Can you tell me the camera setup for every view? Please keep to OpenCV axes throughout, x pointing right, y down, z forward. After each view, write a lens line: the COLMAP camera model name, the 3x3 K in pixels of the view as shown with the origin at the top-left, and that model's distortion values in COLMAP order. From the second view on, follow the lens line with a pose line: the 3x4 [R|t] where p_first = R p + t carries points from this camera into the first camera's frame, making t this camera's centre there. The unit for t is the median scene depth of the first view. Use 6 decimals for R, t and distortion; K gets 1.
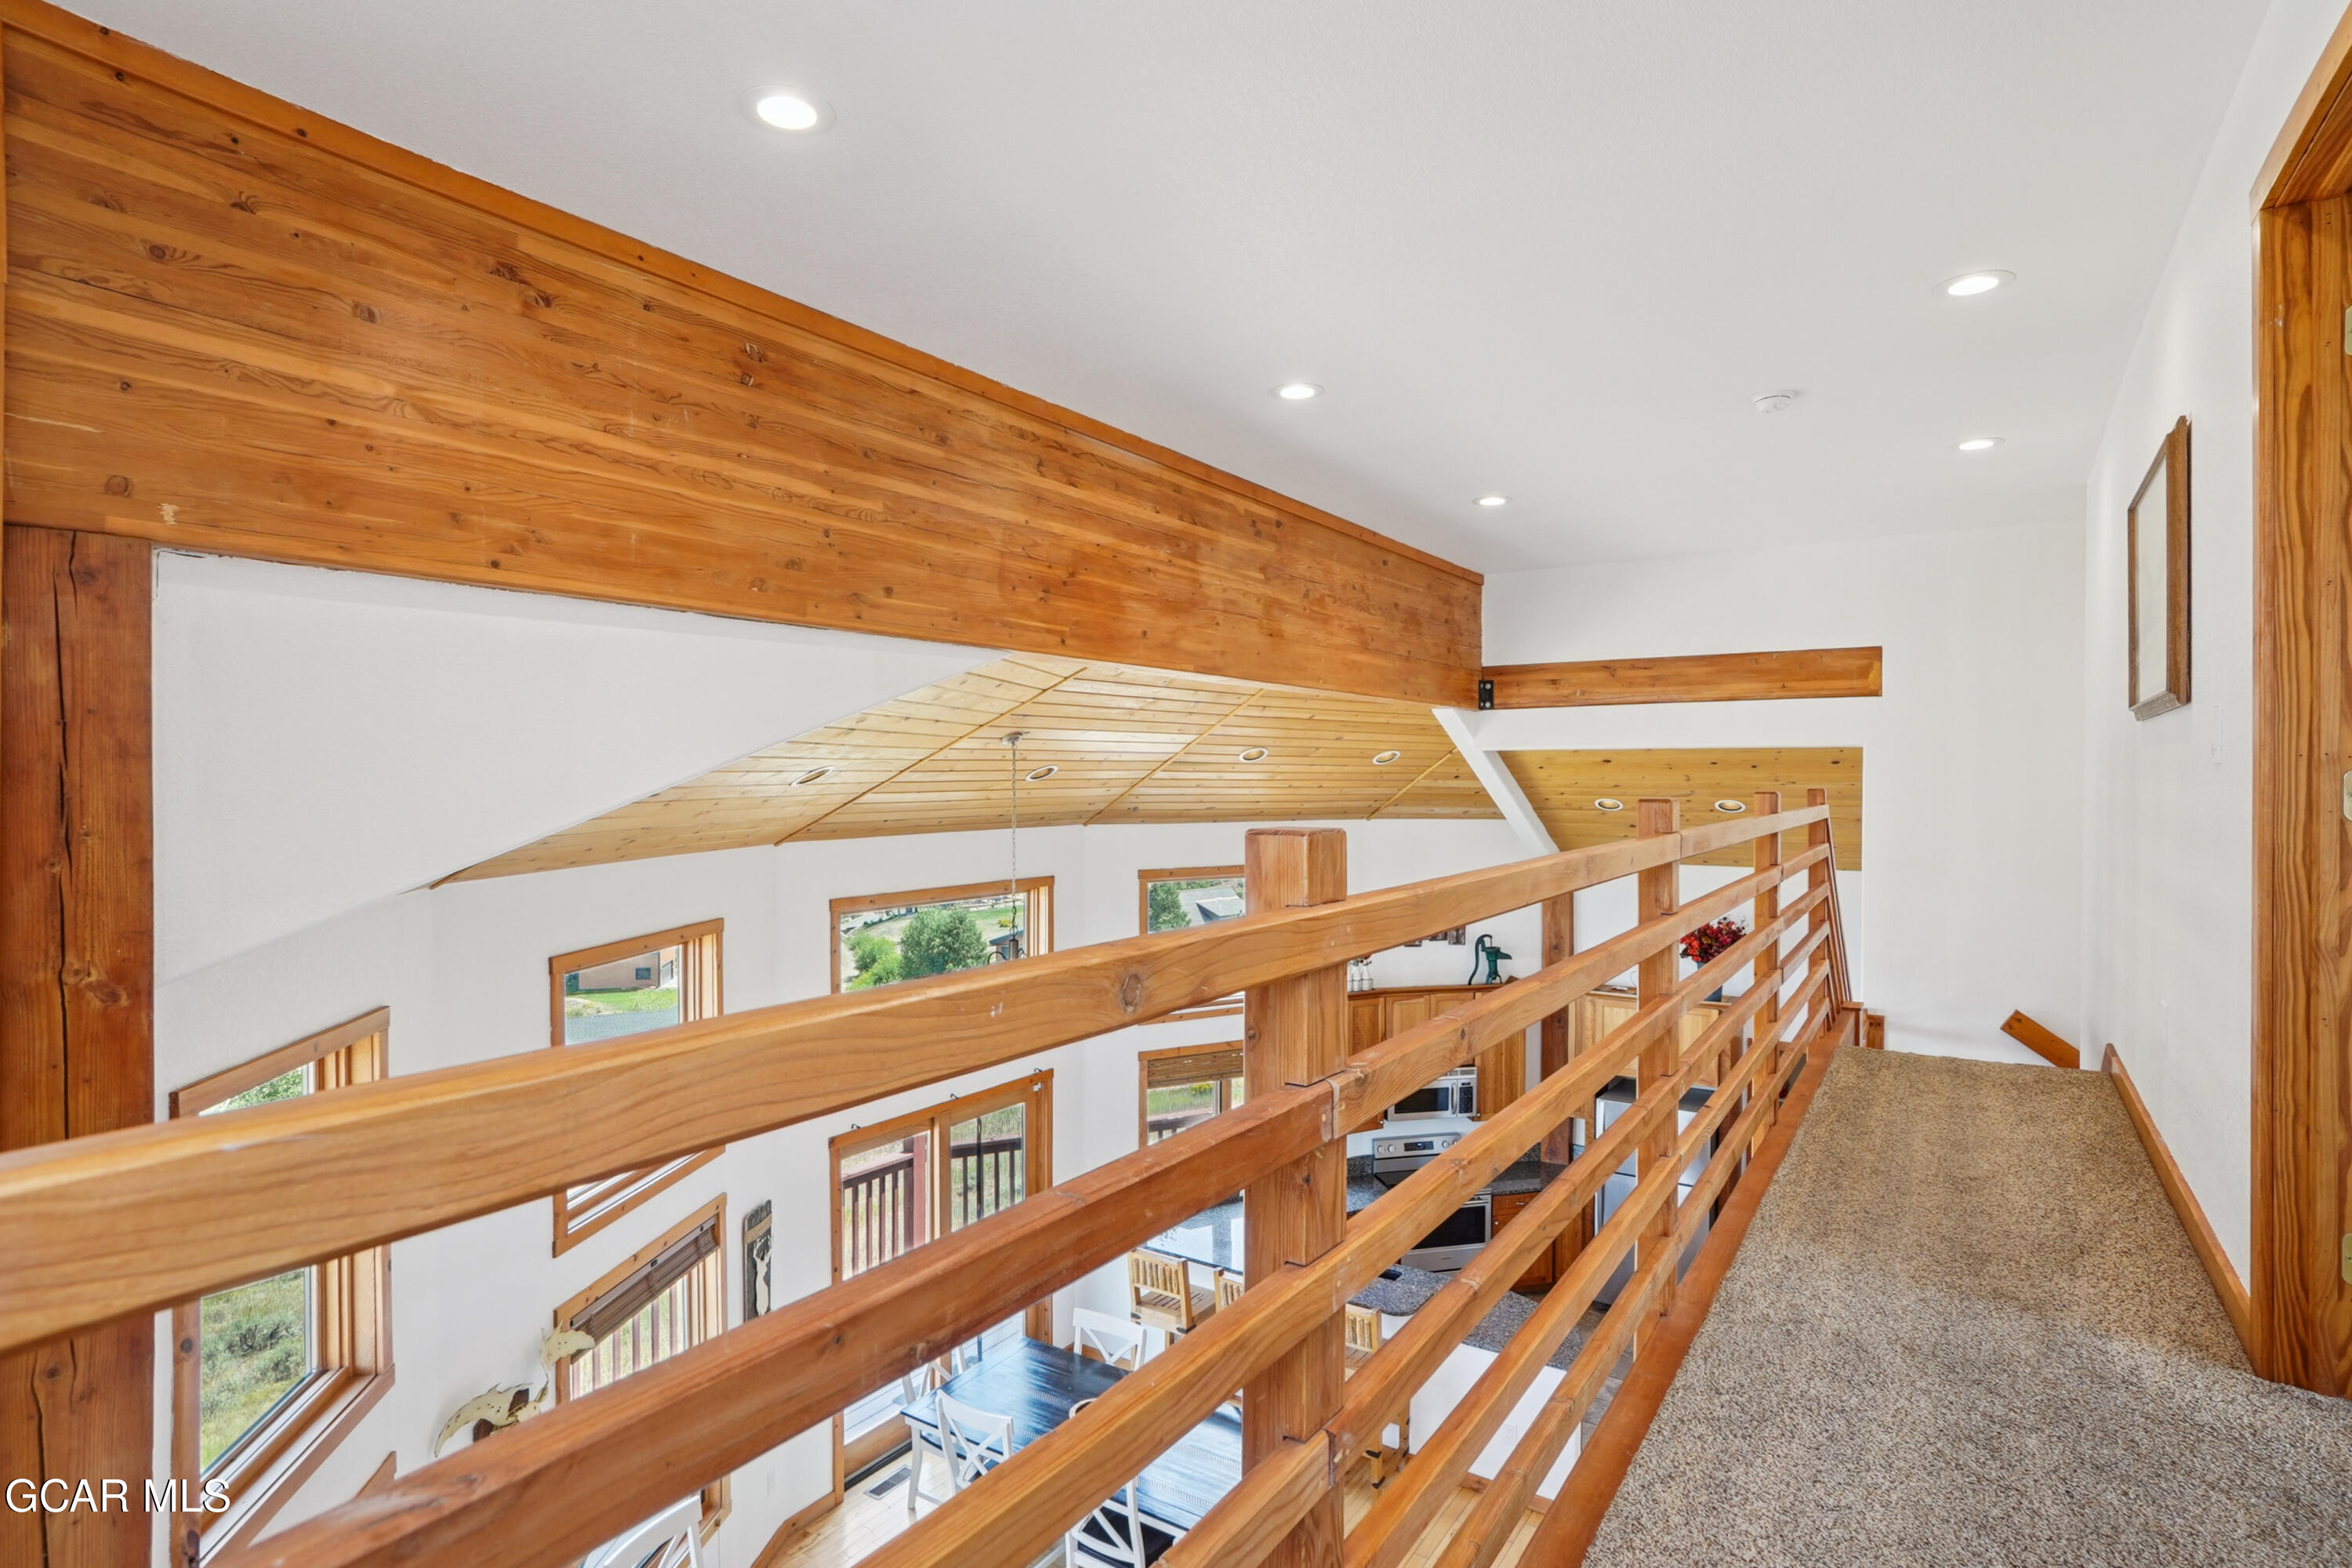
lens RADIAL K [[1192.4, 0, 1176.0], [0, 1192.4, 784.0], [0, 0, 1]] dist [-0.042072, 0.030423]
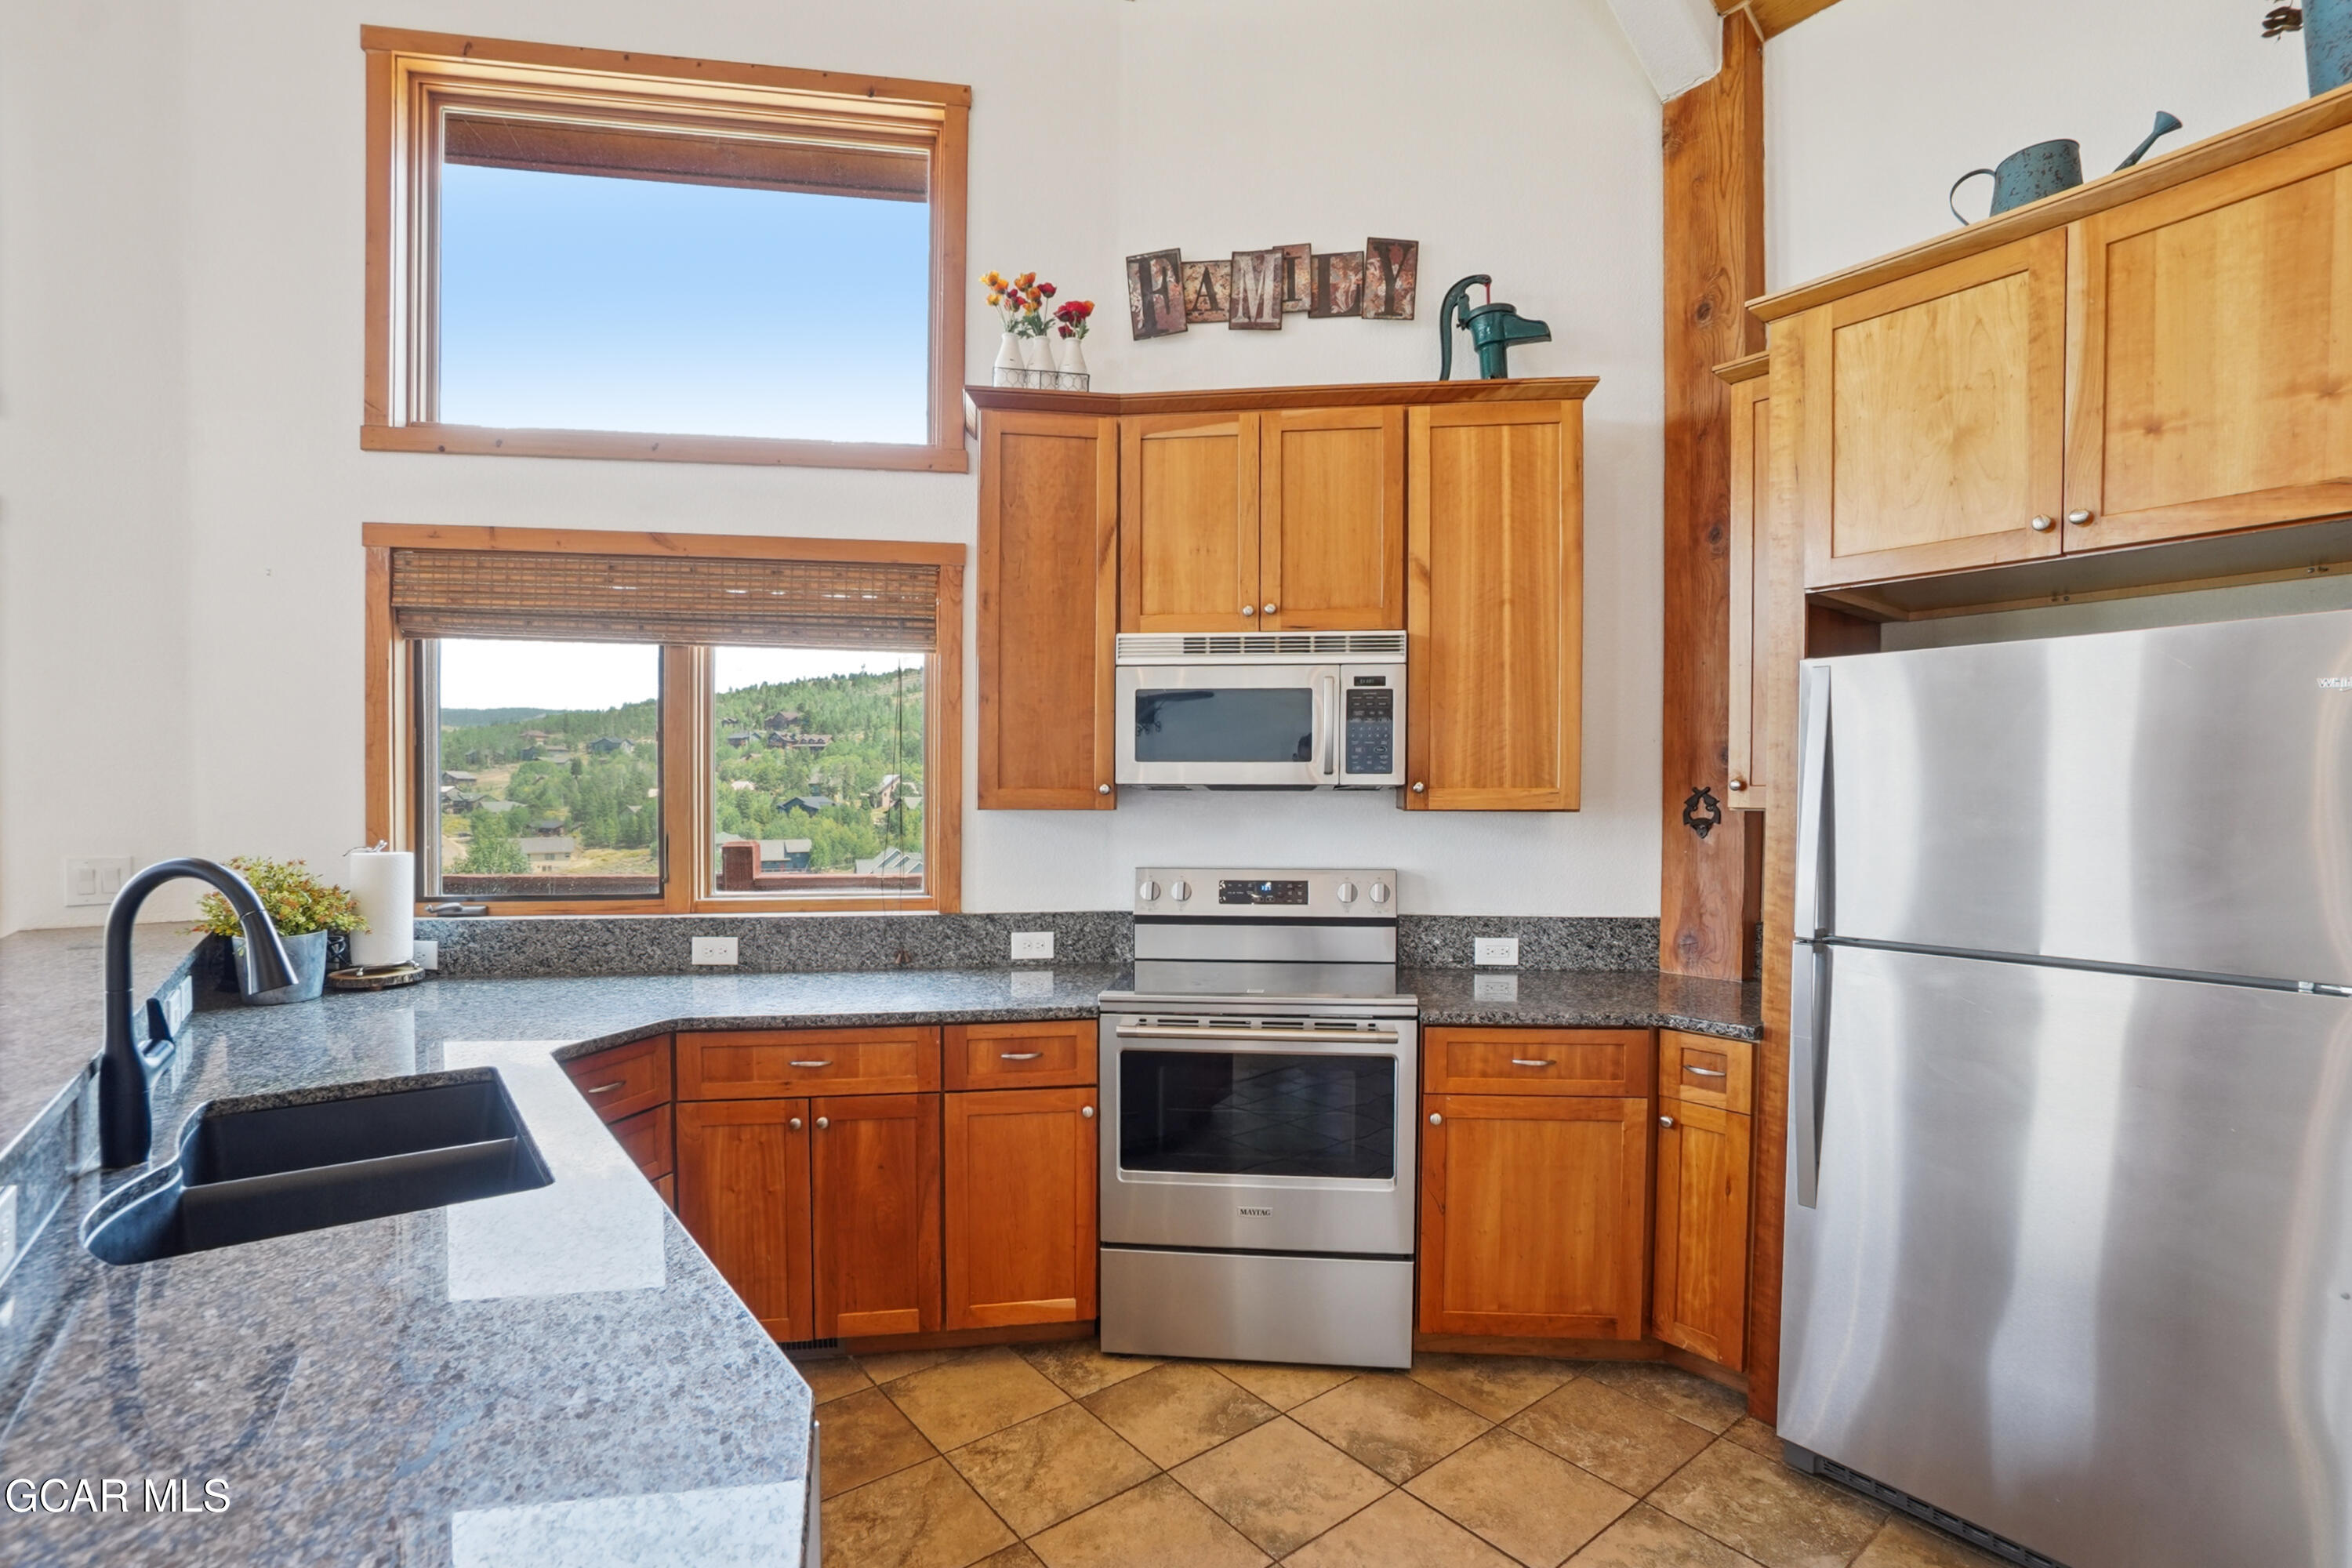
lens RADIAL K [[1044.2, 0, 1188.4], [0, 1044.2, 838.1], [0, 0, 1]] dist [-0.067641, 0.019917]
pose [[0.950110, 0.017568, -0.311420, 0.325199], [-0.004364, 0.999064, 0.043045, 0.321232], [0.311884, -0.039539, 0.949297, 0.812430]]
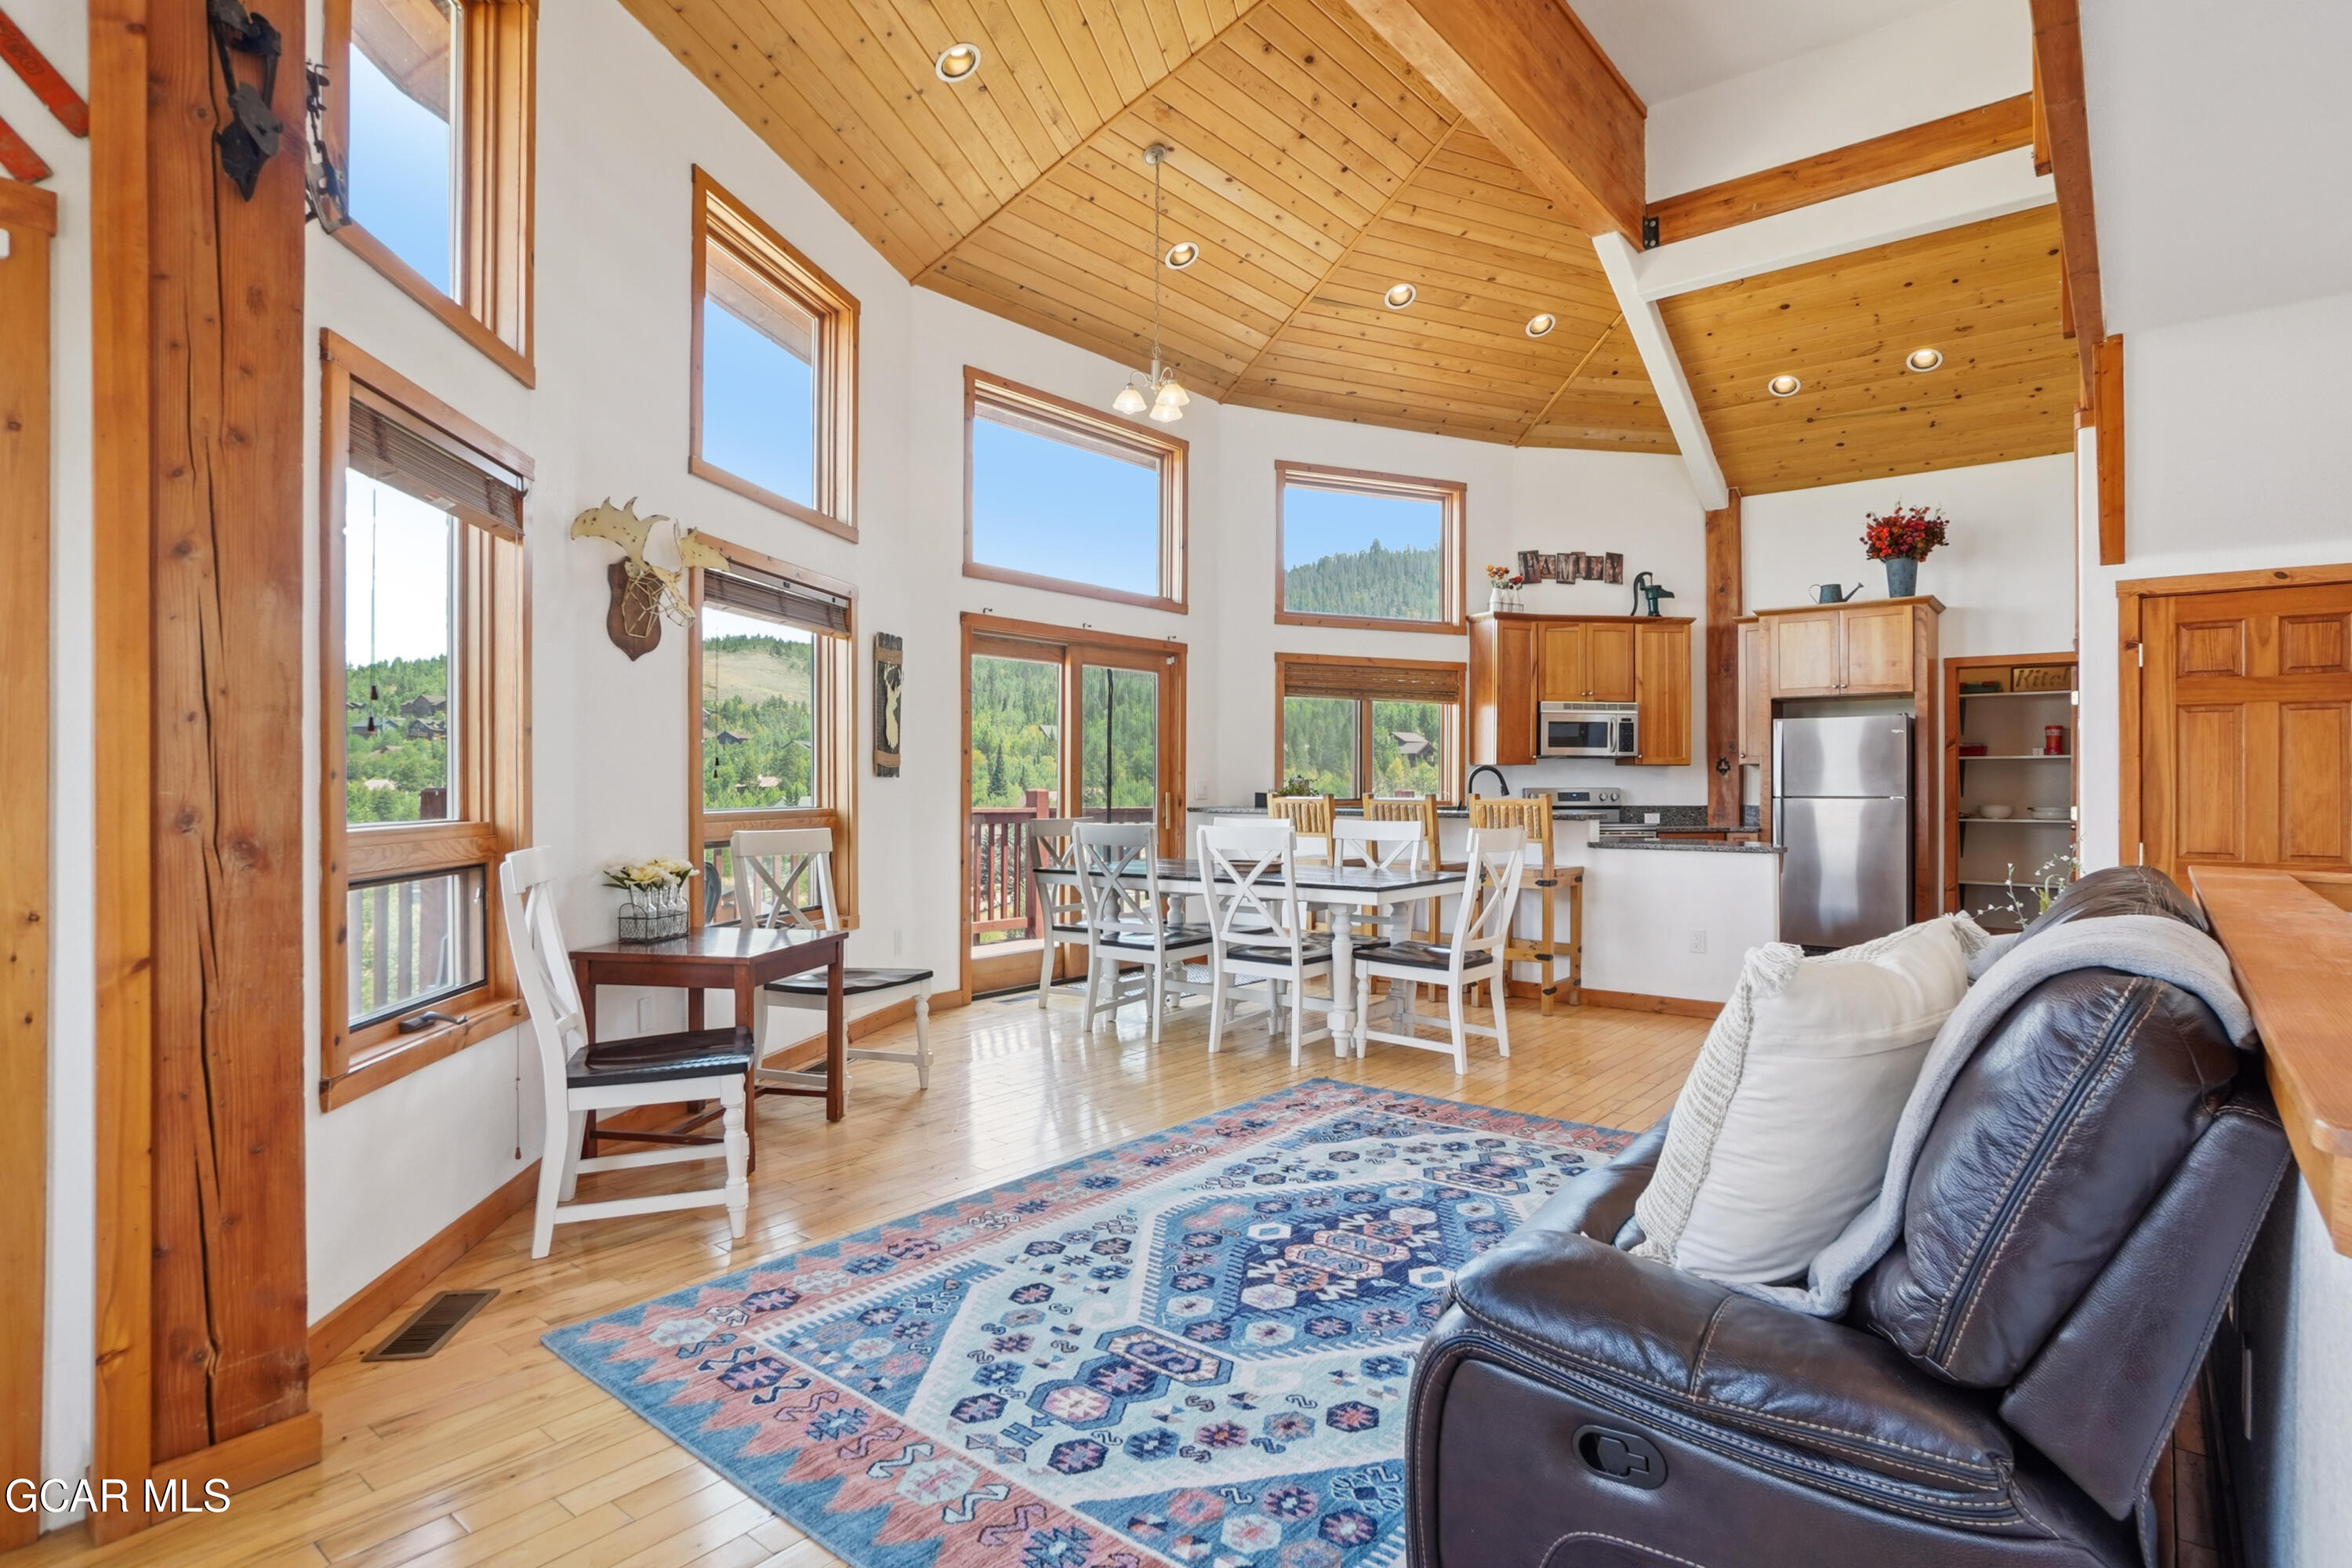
lens RADIAL K [[1198.9, 0, 1161.8], [0, 1198.9, 784.9], [0, 0, 1]] dist [-0.048611, 0.015290]
pose [[0.995023, 0.001204, -0.099638, -0.027168], [-0.002203, 0.999948, -0.009919, 0.355925], [0.099621, 0.010090, 0.994974, 0.044273]]
